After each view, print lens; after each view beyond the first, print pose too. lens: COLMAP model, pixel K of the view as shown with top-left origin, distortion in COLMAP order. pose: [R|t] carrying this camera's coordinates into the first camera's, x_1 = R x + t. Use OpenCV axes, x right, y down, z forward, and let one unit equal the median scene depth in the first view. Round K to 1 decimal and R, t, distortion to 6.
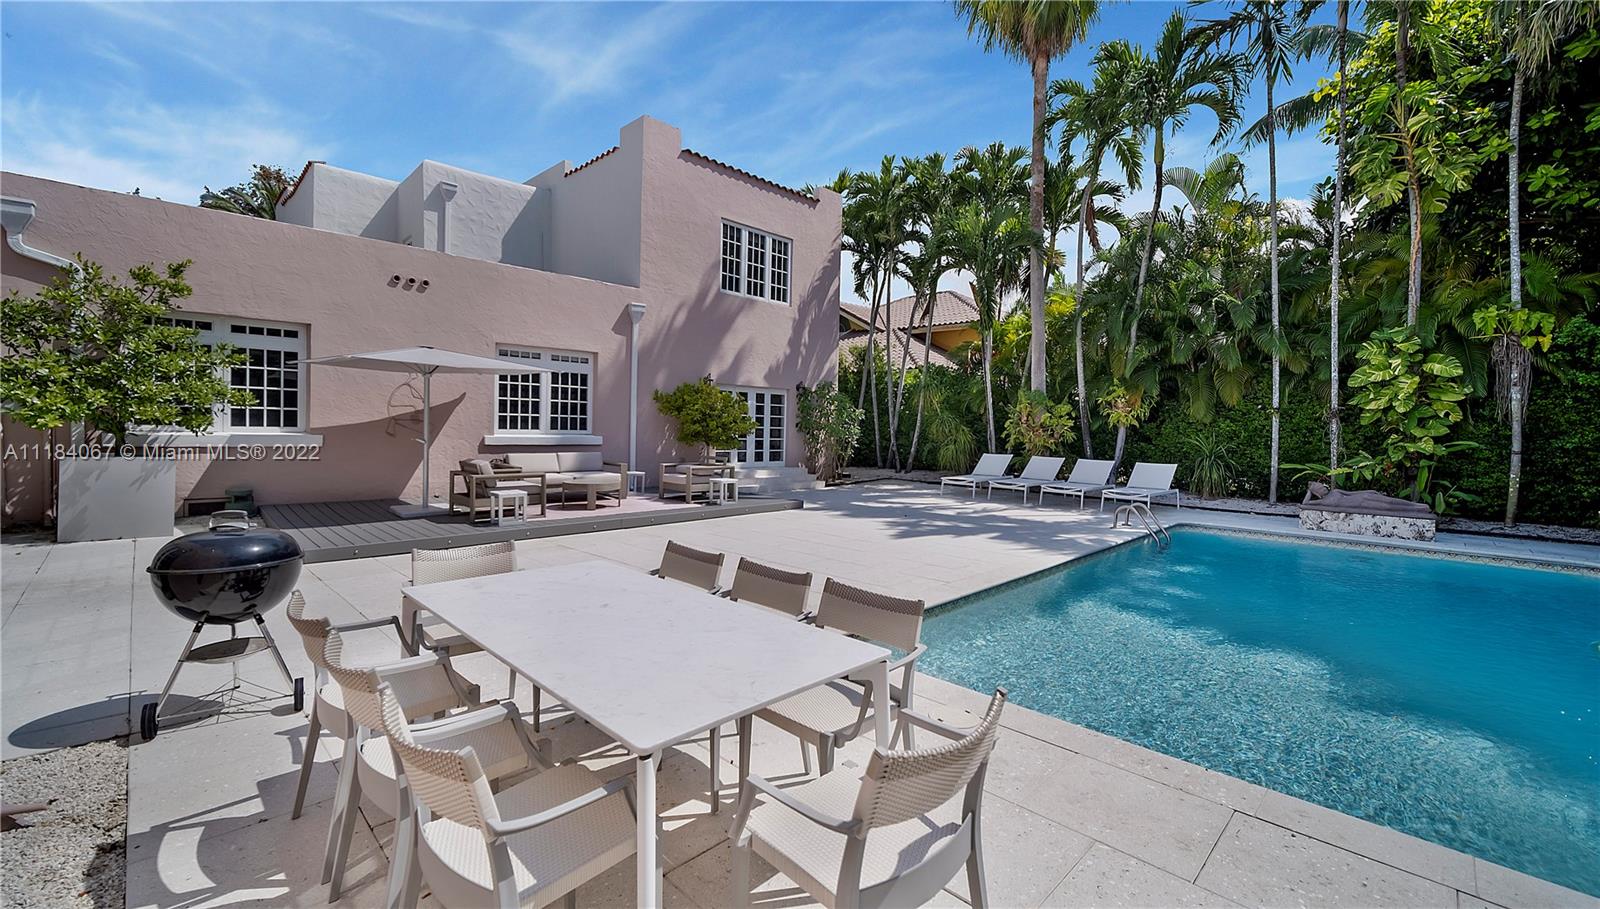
lens RADIAL K [[657.1, 0, 793.1], [0, 657.1, 434.4], [0, 0, 1]] dist [-0.001110, -0.000330]
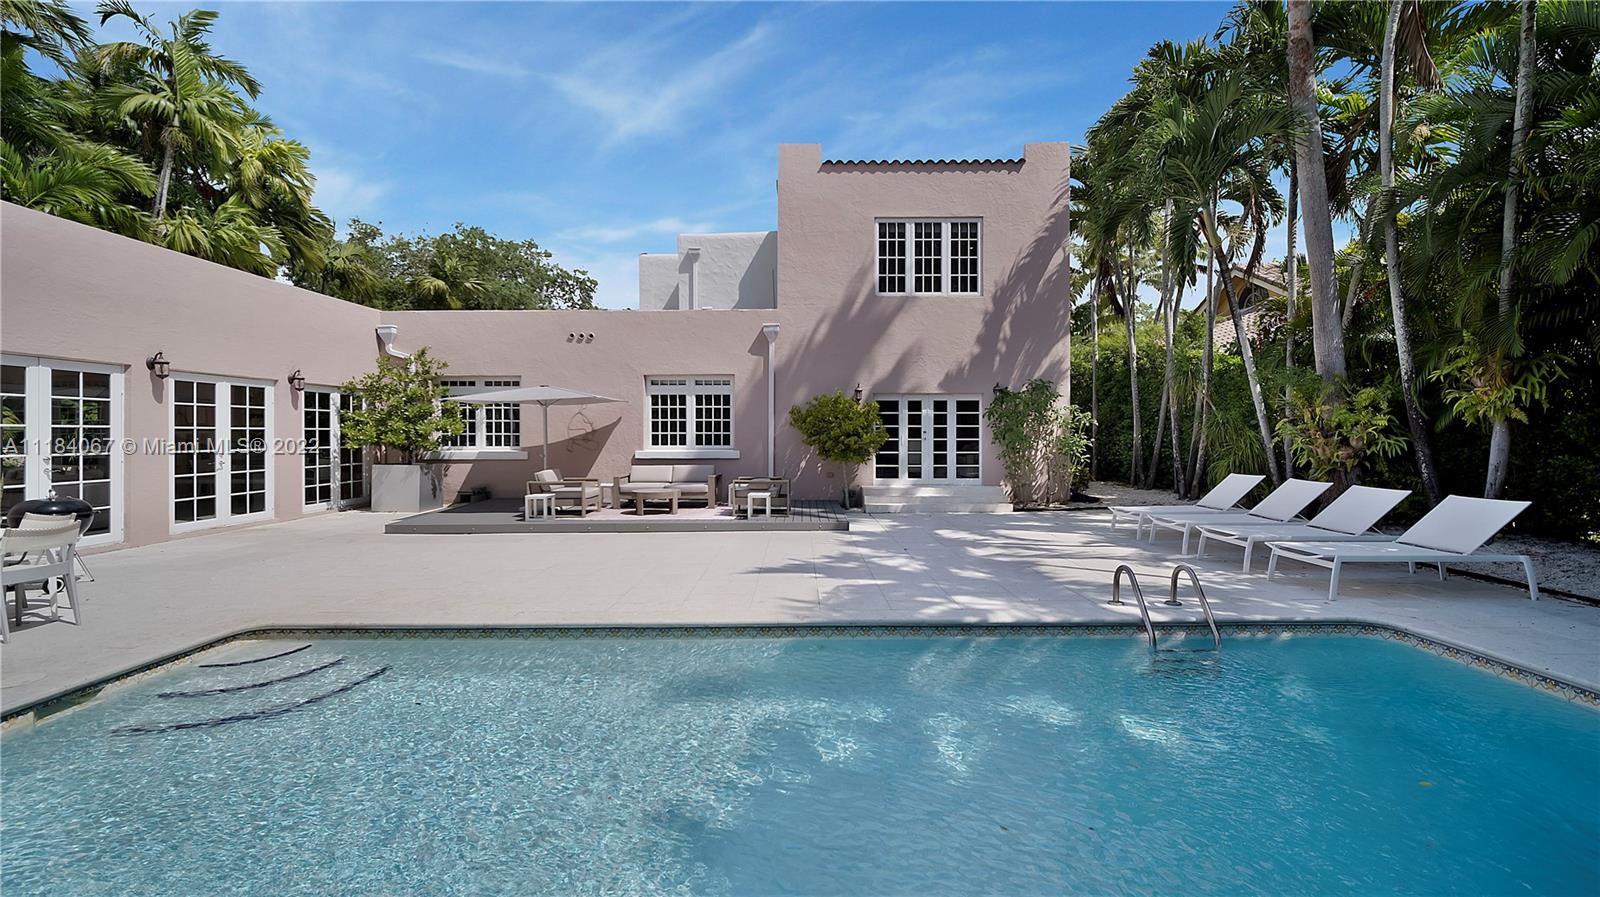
lens RADIAL K [[647.8, 0, 793.5], [0, 647.8, 440.1], [0, 0, 1]] dist [-0.002853, 0.000290]
pose [[0.704556, -0.019595, -0.709378, 0.540581], [0.009021, 0.999785, -0.018657, 0.006120], [0.709591, 0.006746, 0.704581, 0.312480]]
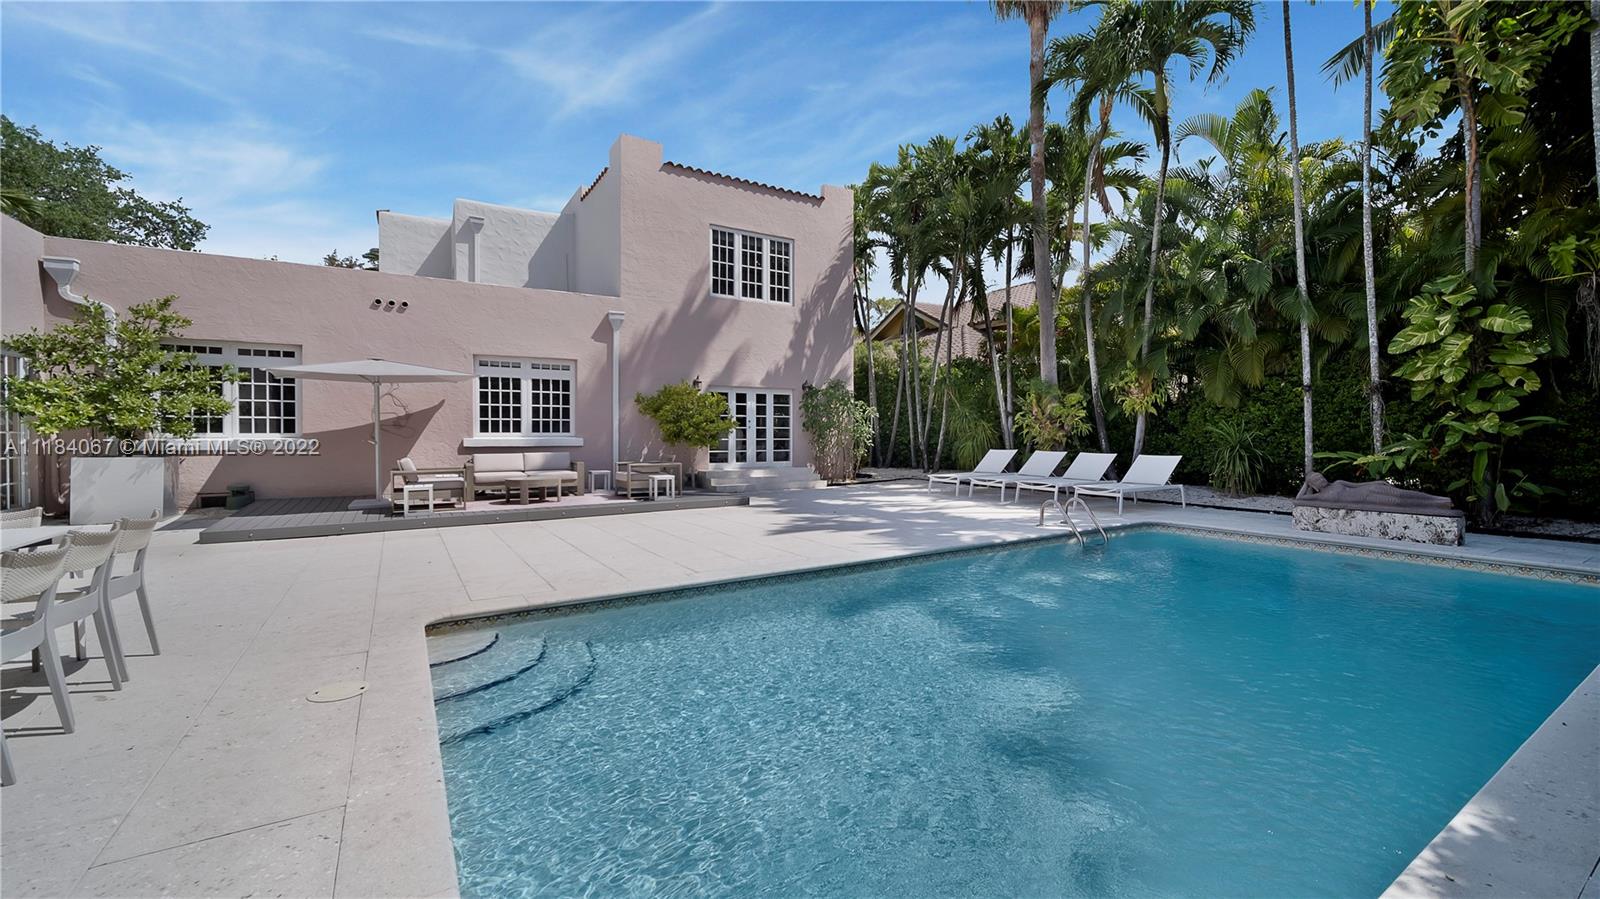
lens RADIAL K [[647.8, 0, 798.8], [0, 647.8, 431.5], [0, 0, 1]] dist [-0.002853, 0.000290]
pose [[0.973297, -0.024522, -0.228236, 0.291992], [0.020275, 0.999575, -0.020934, 0.021440], [0.228652, 0.015747, 0.973381, 0.062042]]
